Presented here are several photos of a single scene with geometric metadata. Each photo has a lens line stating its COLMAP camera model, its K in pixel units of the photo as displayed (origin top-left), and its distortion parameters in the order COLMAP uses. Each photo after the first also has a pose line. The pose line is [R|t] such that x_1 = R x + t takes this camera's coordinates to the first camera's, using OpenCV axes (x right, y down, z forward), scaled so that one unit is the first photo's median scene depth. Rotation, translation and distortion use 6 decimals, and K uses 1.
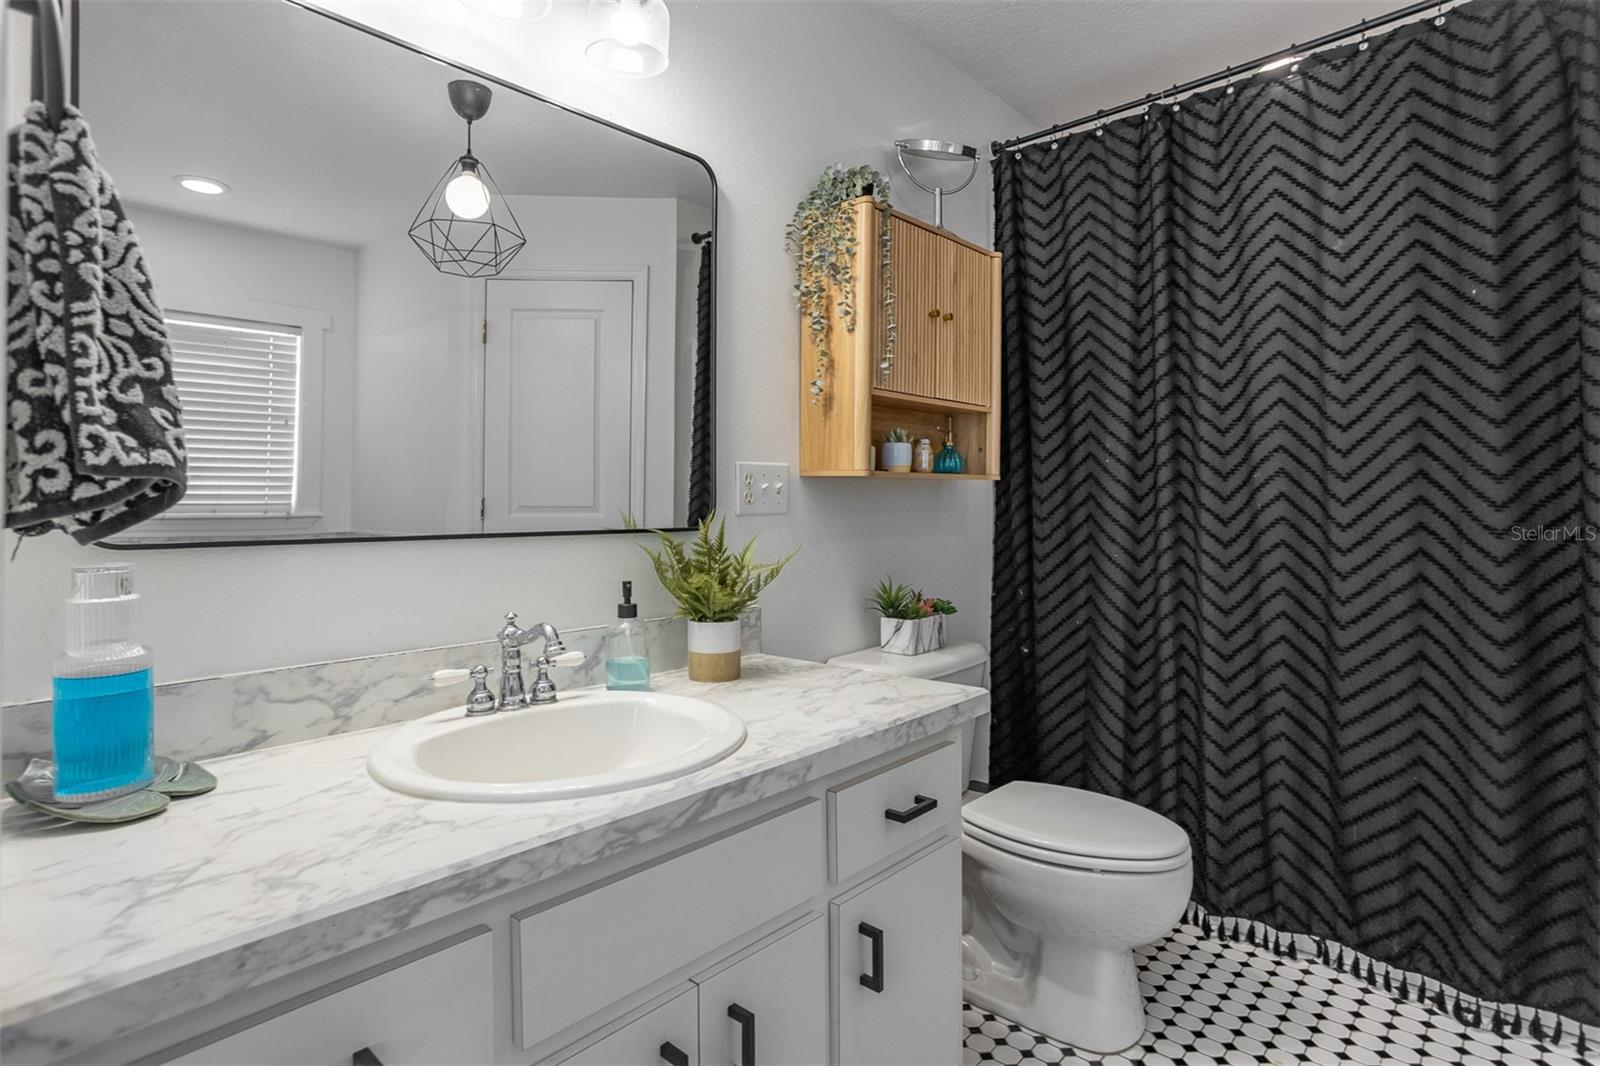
lens RADIAL K [[849.7, 0, 803.0], [0, 849.7, 491.4], [0, 0, 1]] dist [-0.058412, 0.038126]
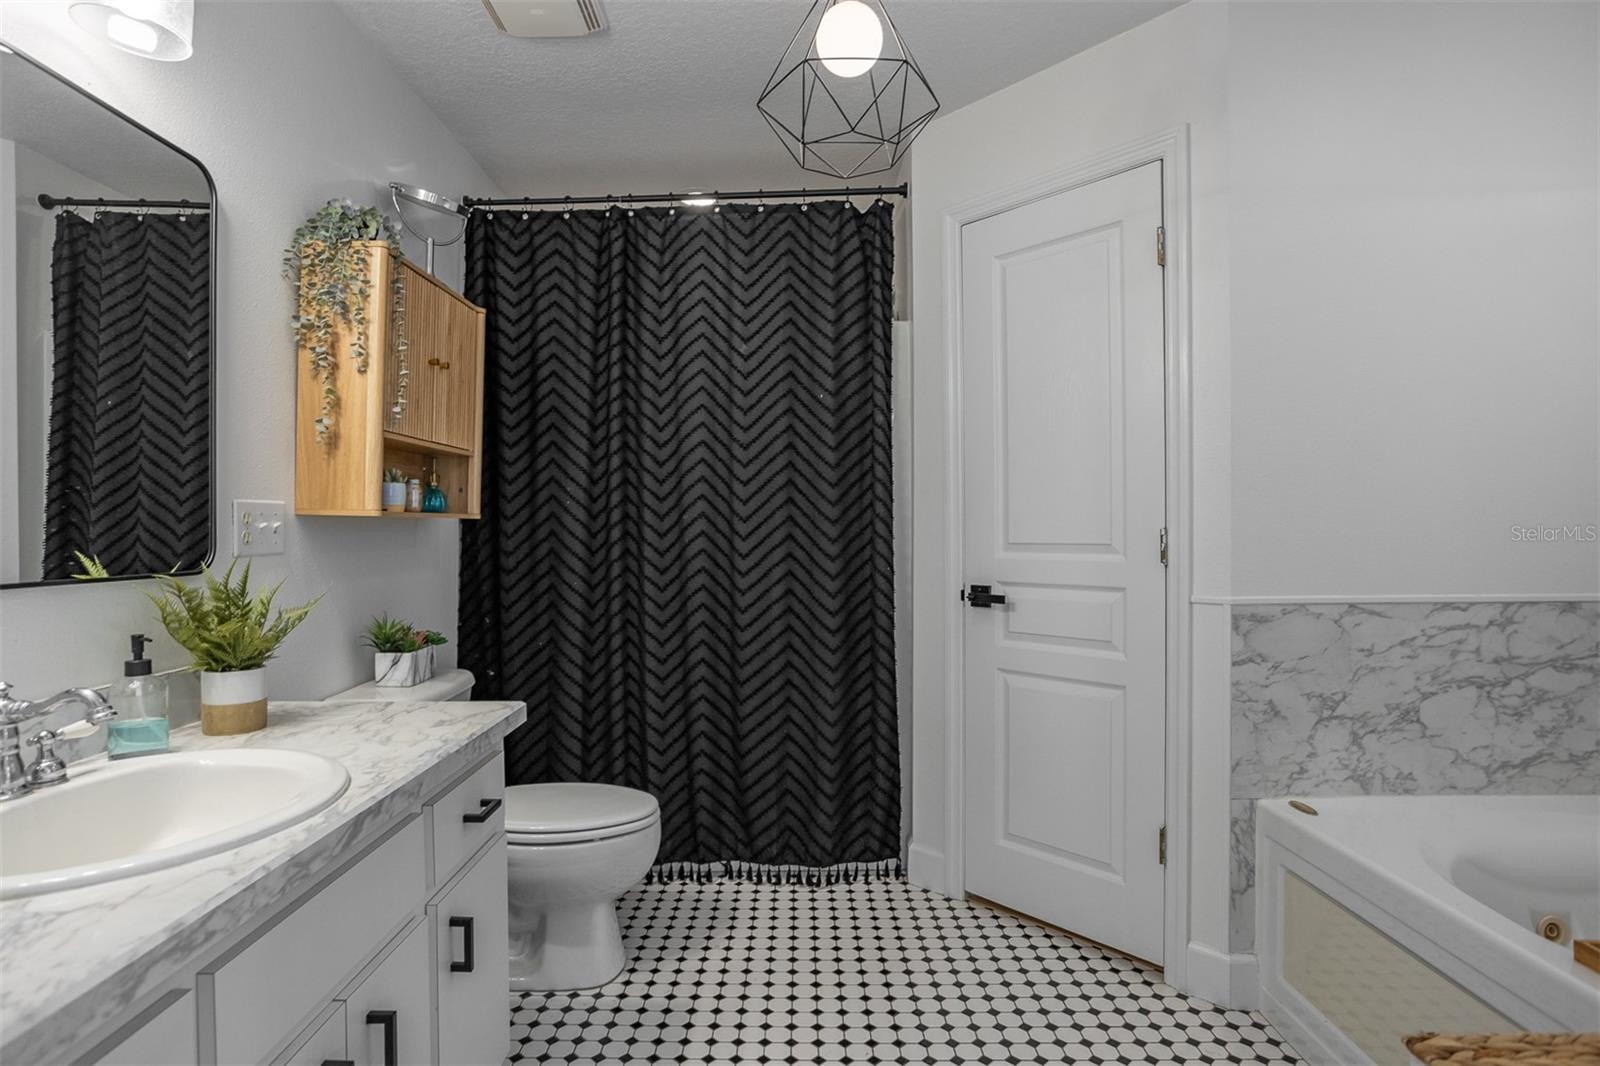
lens RADIAL K [[832.7, 0, 805.5], [0, 832.7, 534.2], [0, 0, 1]] dist [-0.040983, 0.033575]
pose [[0.743644, -0.001682, 0.668573, -0.178699], [-0.010056, 0.999856, 0.013700, -0.012608], [-0.668500, -0.016912, 0.743520, -0.075203]]
